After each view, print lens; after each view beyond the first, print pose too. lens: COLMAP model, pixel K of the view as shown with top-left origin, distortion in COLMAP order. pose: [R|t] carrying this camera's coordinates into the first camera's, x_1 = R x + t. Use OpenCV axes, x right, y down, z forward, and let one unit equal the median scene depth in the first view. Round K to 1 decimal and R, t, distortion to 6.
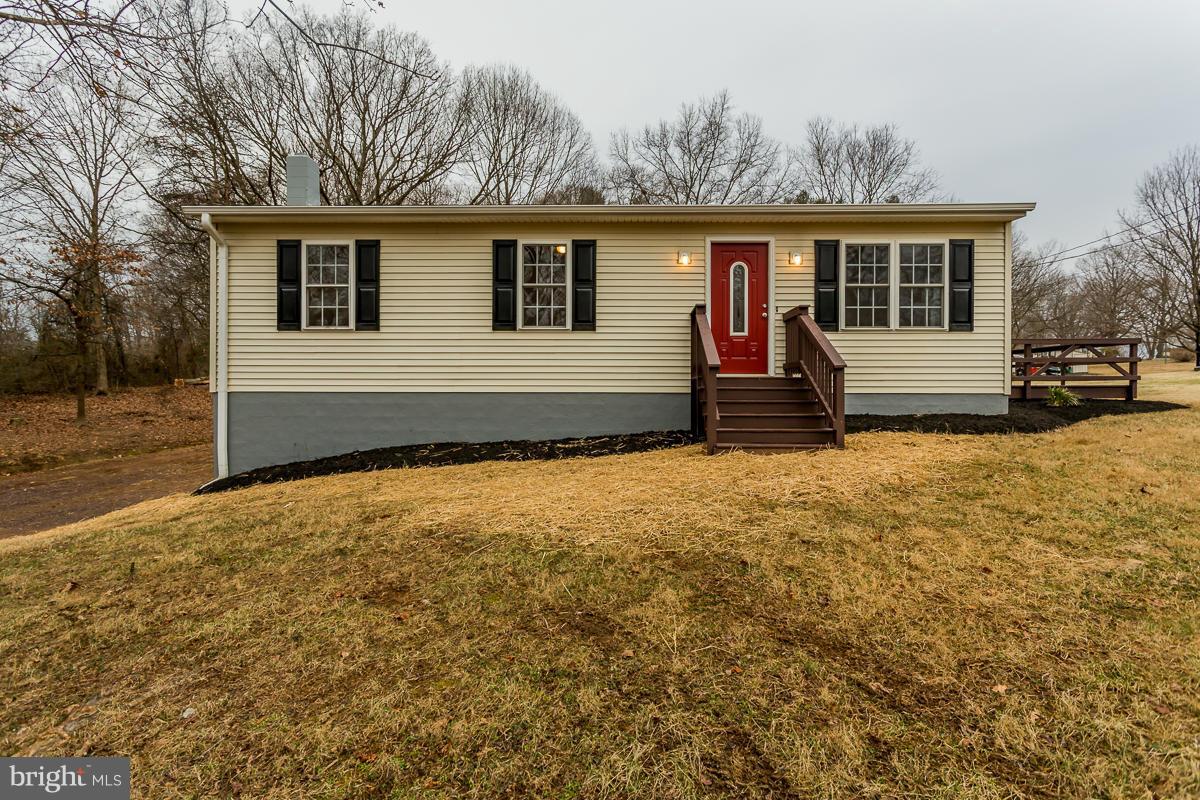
lens RADIAL K [[592.6, 0, 610.7], [0, 592.6, 396.8], [0, 0, 1]] dist [-0.001073, -0.000075]
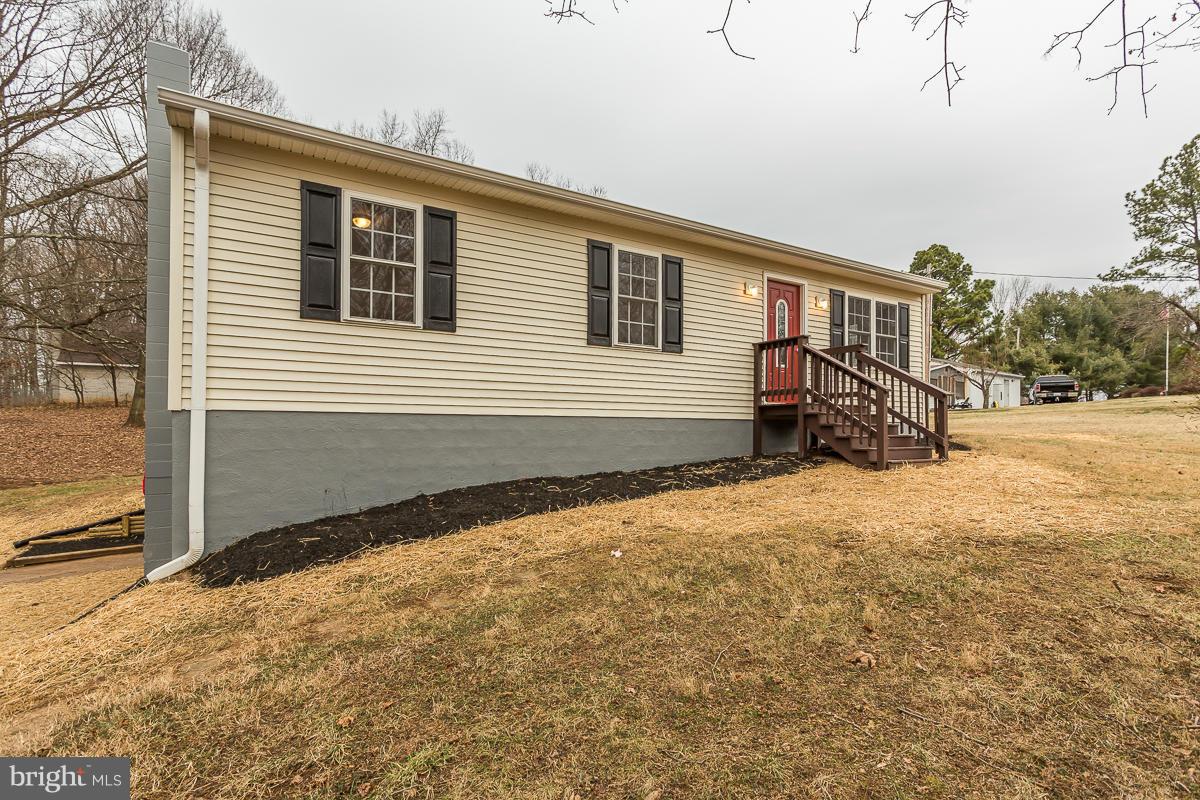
lens RADIAL K [[986.3, 0, 600.0], [0, 986.3, 400.0], [0, 0, 1]] dist [-0.002877, 0.000208]
pose [[0.682234, 0.022269, 0.730795, -1.203936], [-0.010820, 0.999734, -0.020364, -0.002649], [-0.731054, 0.005986, 0.682294, 0.014930]]
